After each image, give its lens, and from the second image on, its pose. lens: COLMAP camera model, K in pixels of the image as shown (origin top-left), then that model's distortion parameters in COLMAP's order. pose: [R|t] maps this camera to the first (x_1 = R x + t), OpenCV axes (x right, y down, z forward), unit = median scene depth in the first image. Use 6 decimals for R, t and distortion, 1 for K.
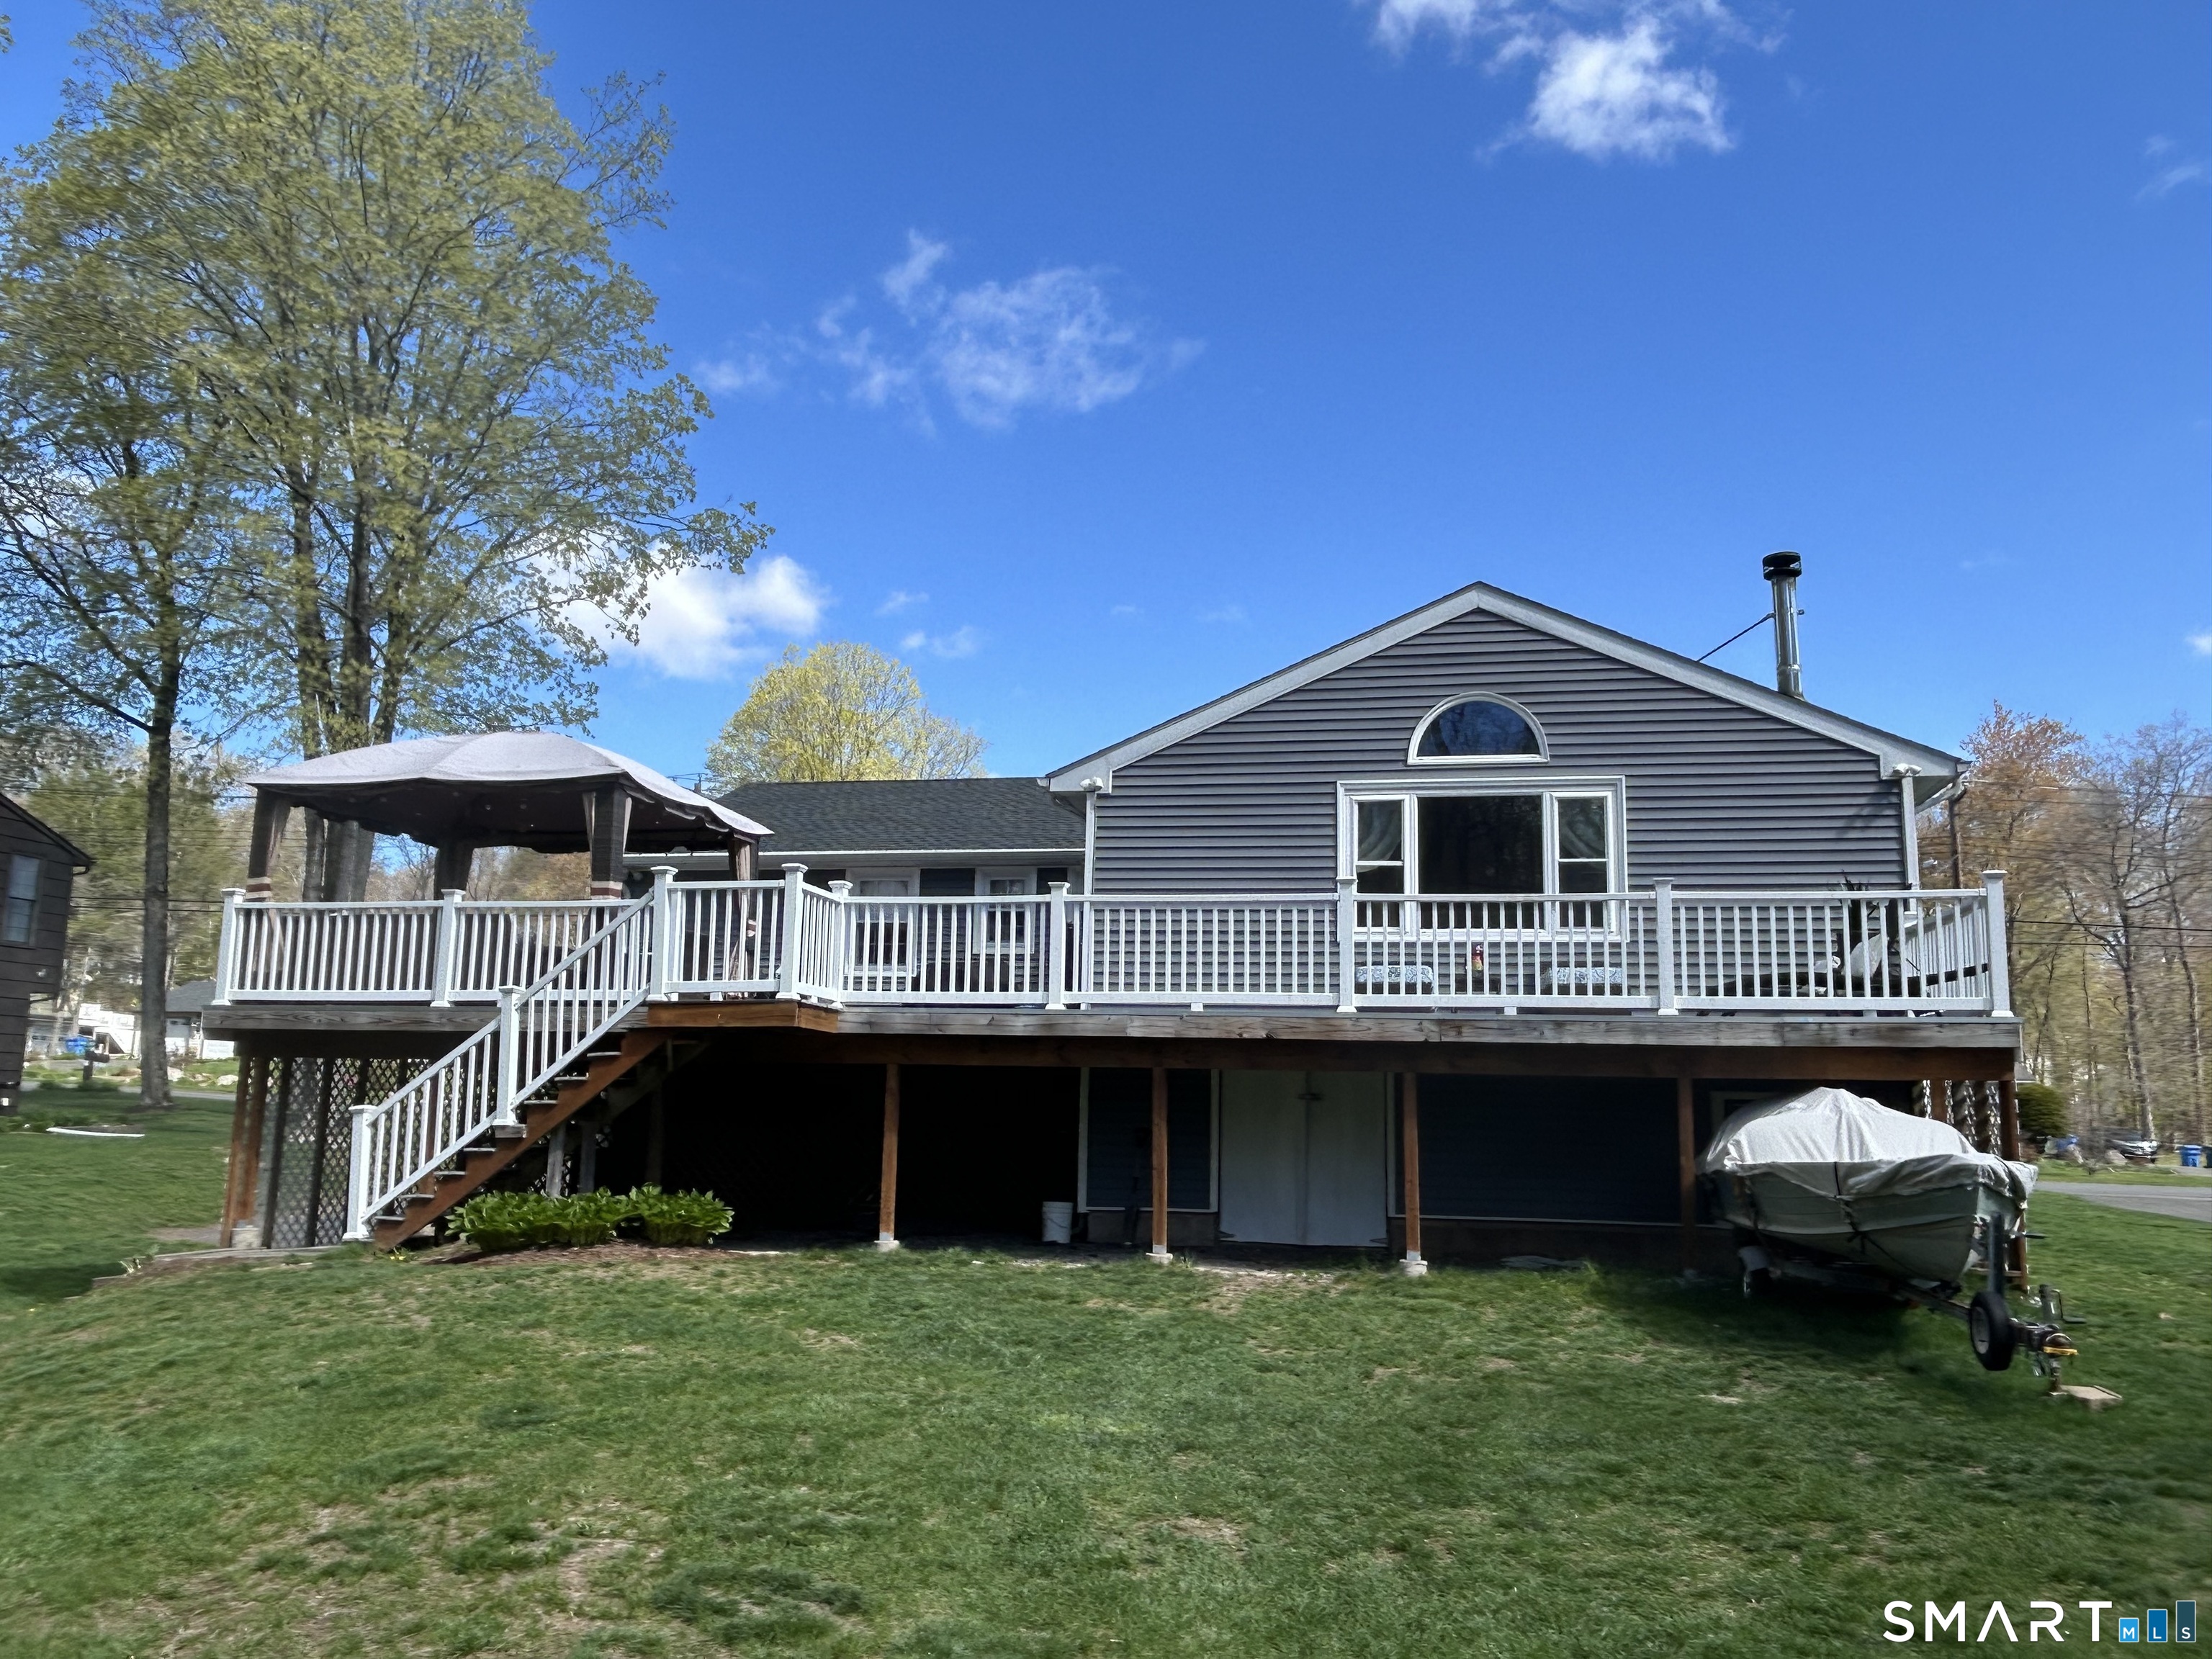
lens RADIAL K [[1676.7, 0, 1106.0], [0, 1676.7, 829.5], [0, 0, 1]] dist [0.034528, -0.106039]
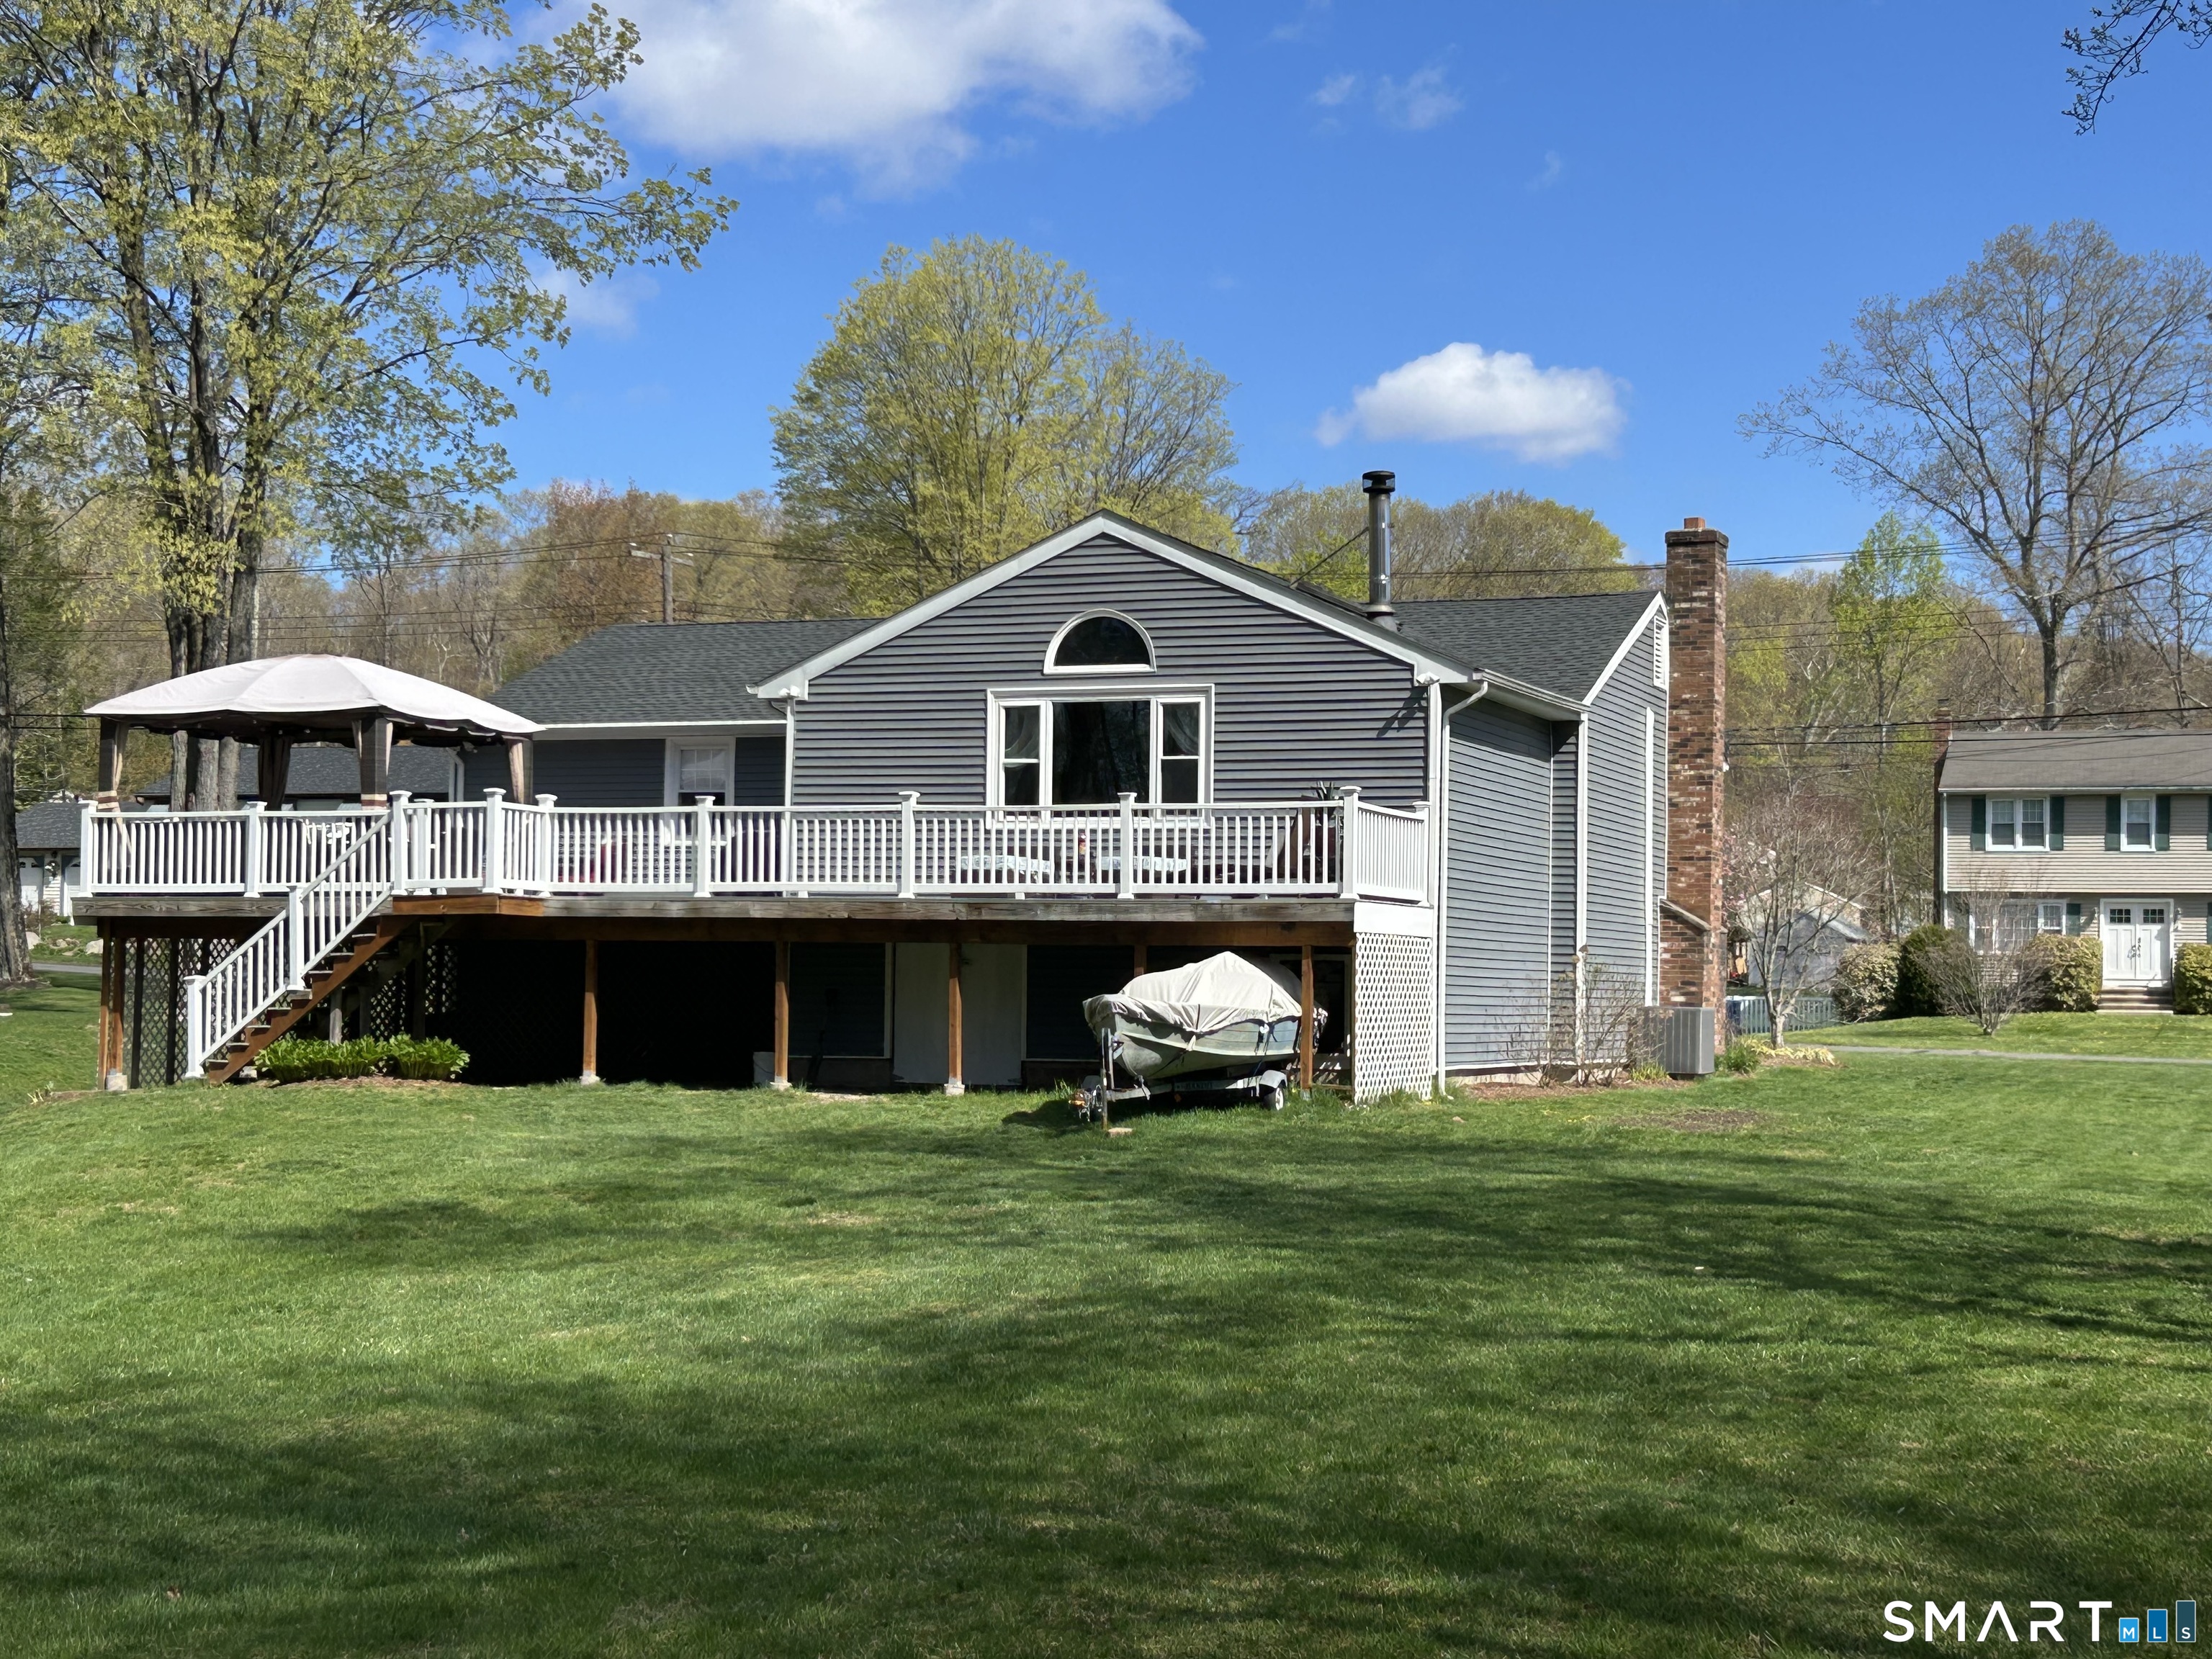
lens RADIAL K [[3166.7, 0, 1106.0], [0, 3166.7, 829.5], [0, 0, 1]] dist [0.241012, -1.218197]
pose [[0.984821, -0.015934, -0.172840, 0.639289], [0.036217, 0.992724, 0.114839, -0.193988], [0.169753, -0.119355, 0.978232, -1.207613]]
